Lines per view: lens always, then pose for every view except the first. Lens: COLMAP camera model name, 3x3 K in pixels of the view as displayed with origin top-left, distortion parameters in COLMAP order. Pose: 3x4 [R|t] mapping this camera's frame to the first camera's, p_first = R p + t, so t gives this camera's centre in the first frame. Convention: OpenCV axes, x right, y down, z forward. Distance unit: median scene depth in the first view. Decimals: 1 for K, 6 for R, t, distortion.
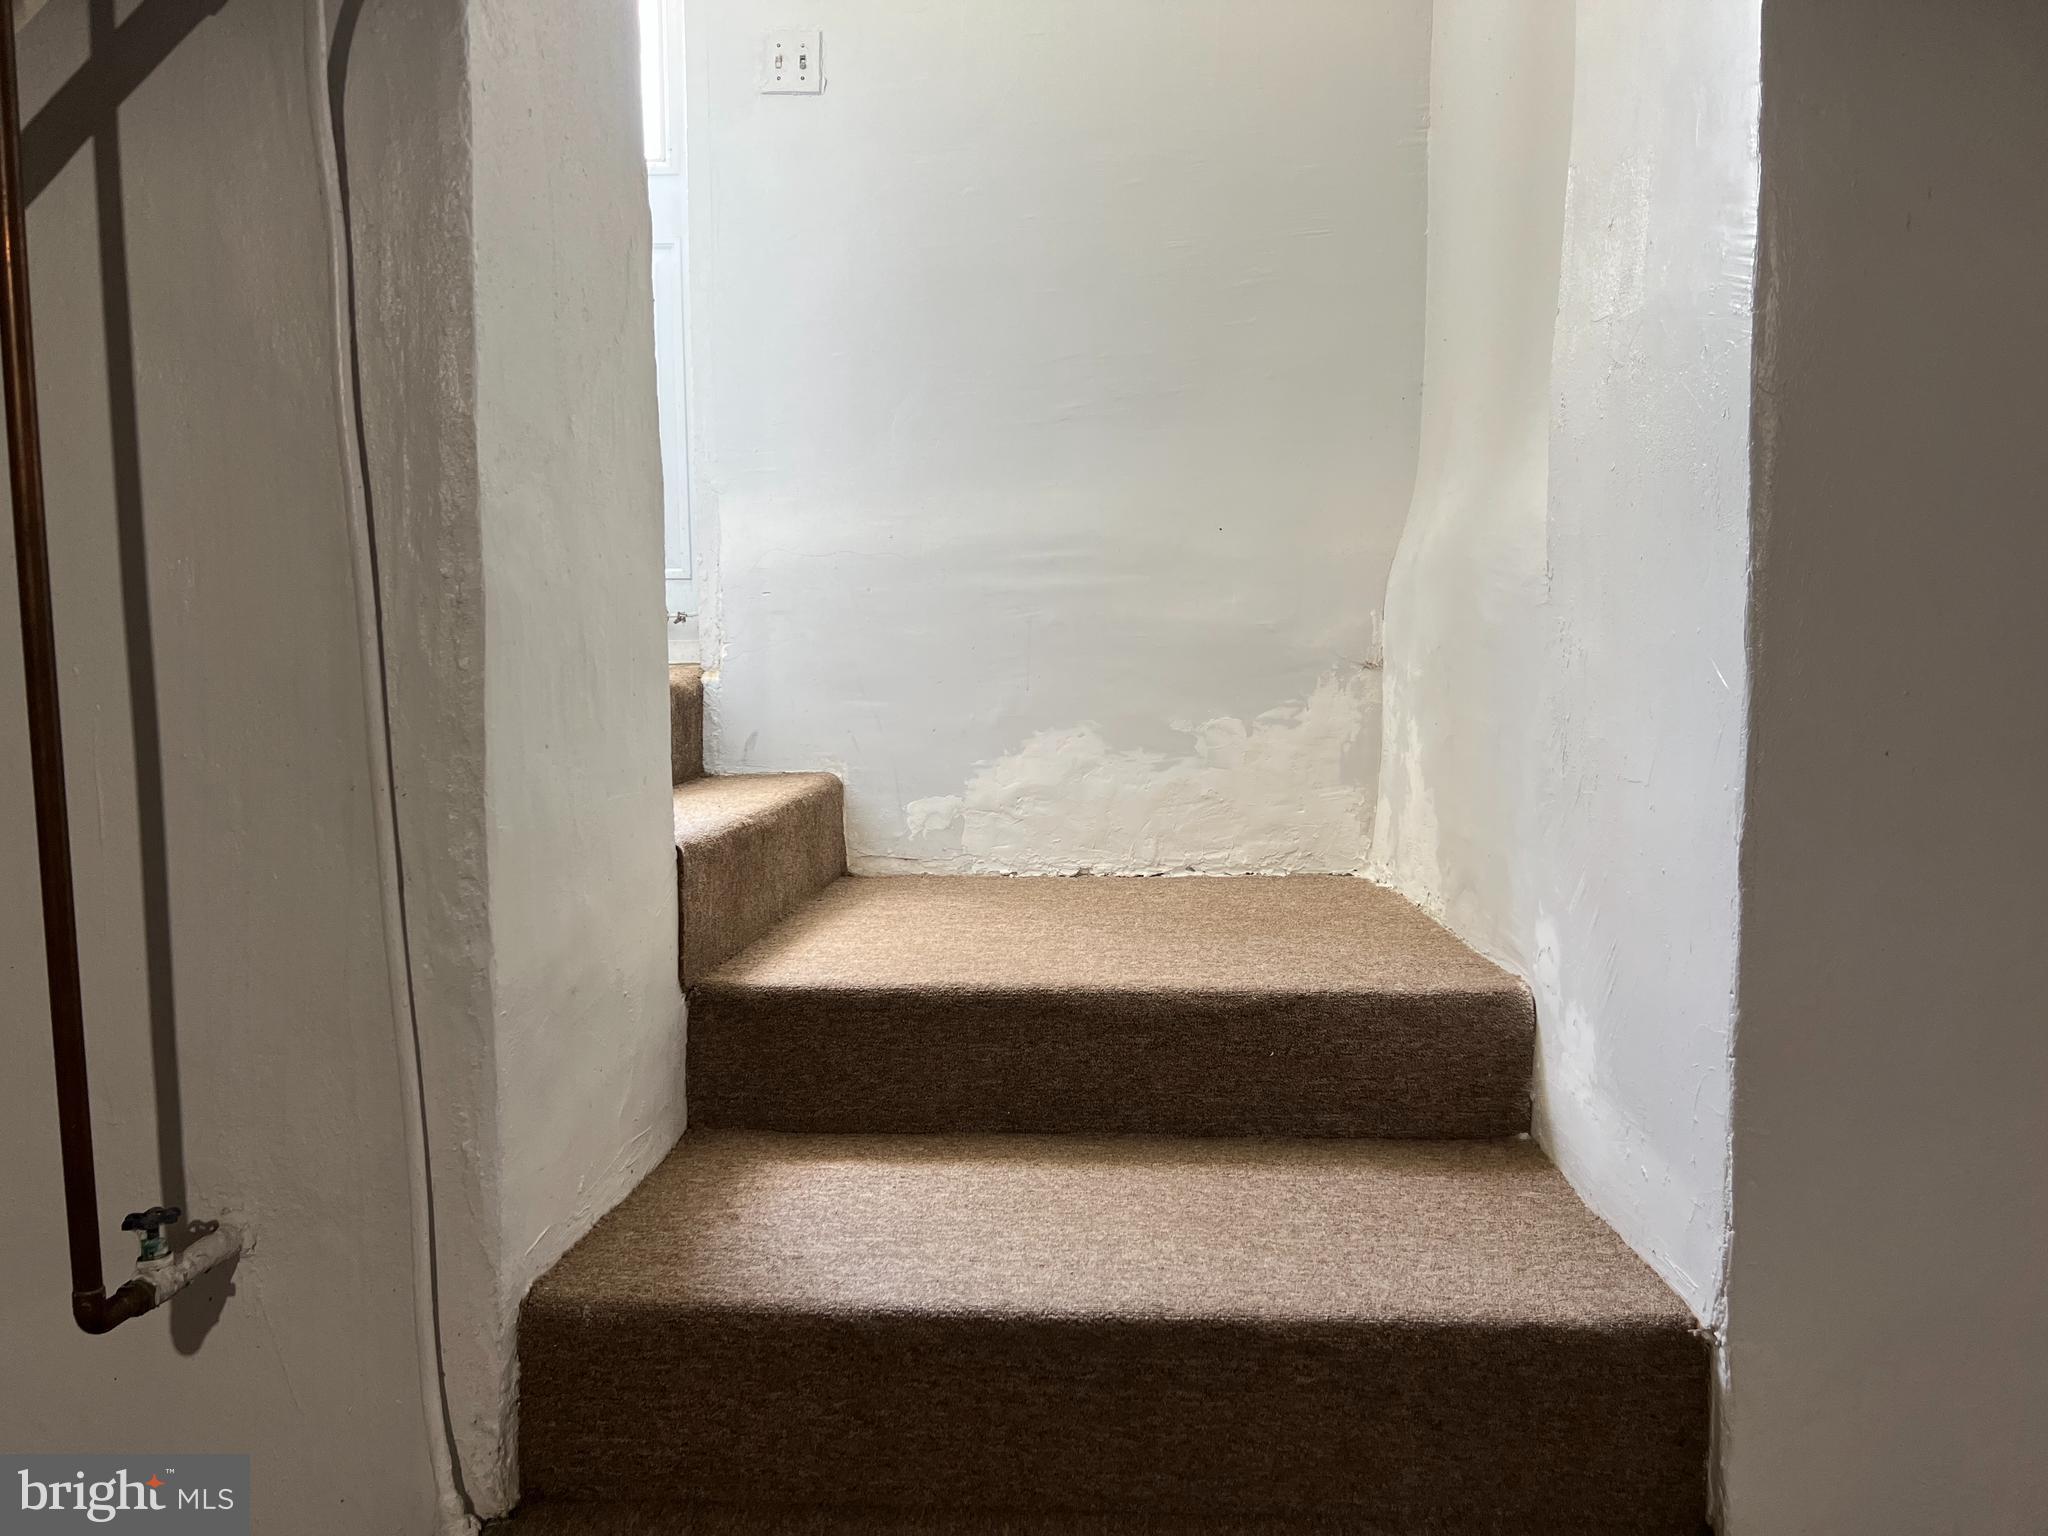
lens RADIAL K [[1499.4, 0, 1024.0], [0, 1499.4, 768.0], [0, 0, 1]] dist [0.013707, -0.004625]
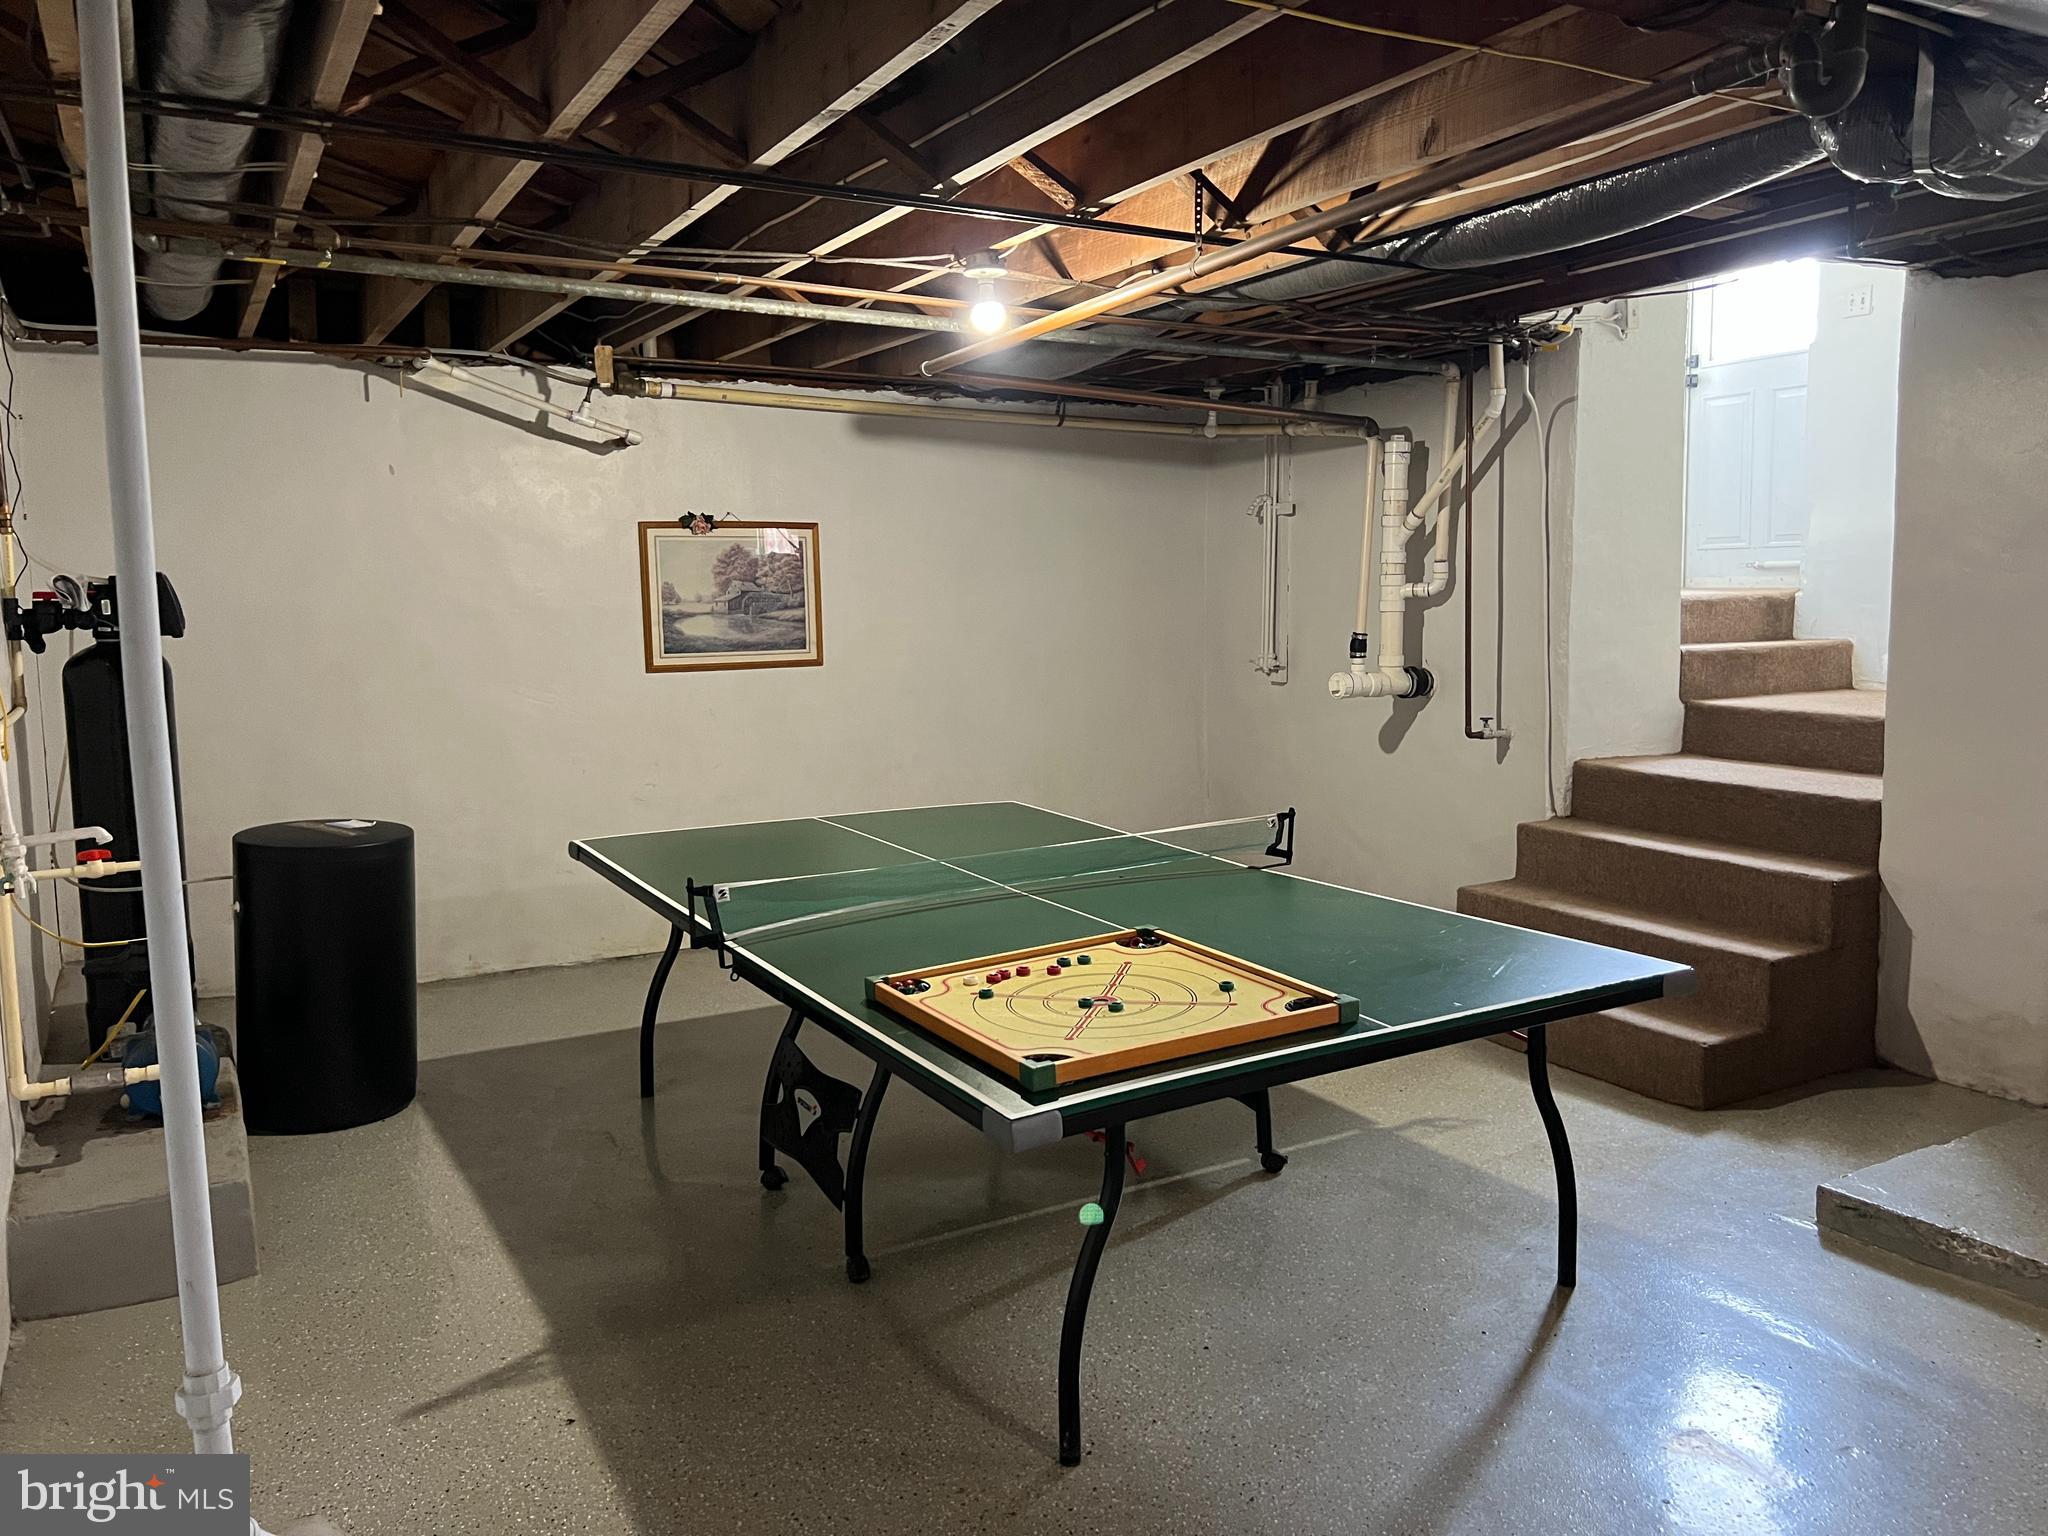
lens RADIAL K [[1499.4, 0, 1024.0], [0, 1499.4, 768.0], [0, 0, 1]] dist [0.013707, -0.004625]
pose [[0.503179, 0.097232, -0.858695, 1.532833], [-0.064059, 0.995113, 0.075142, 0.135367], [0.861805, 0.017197, 0.506949, -1.429384]]
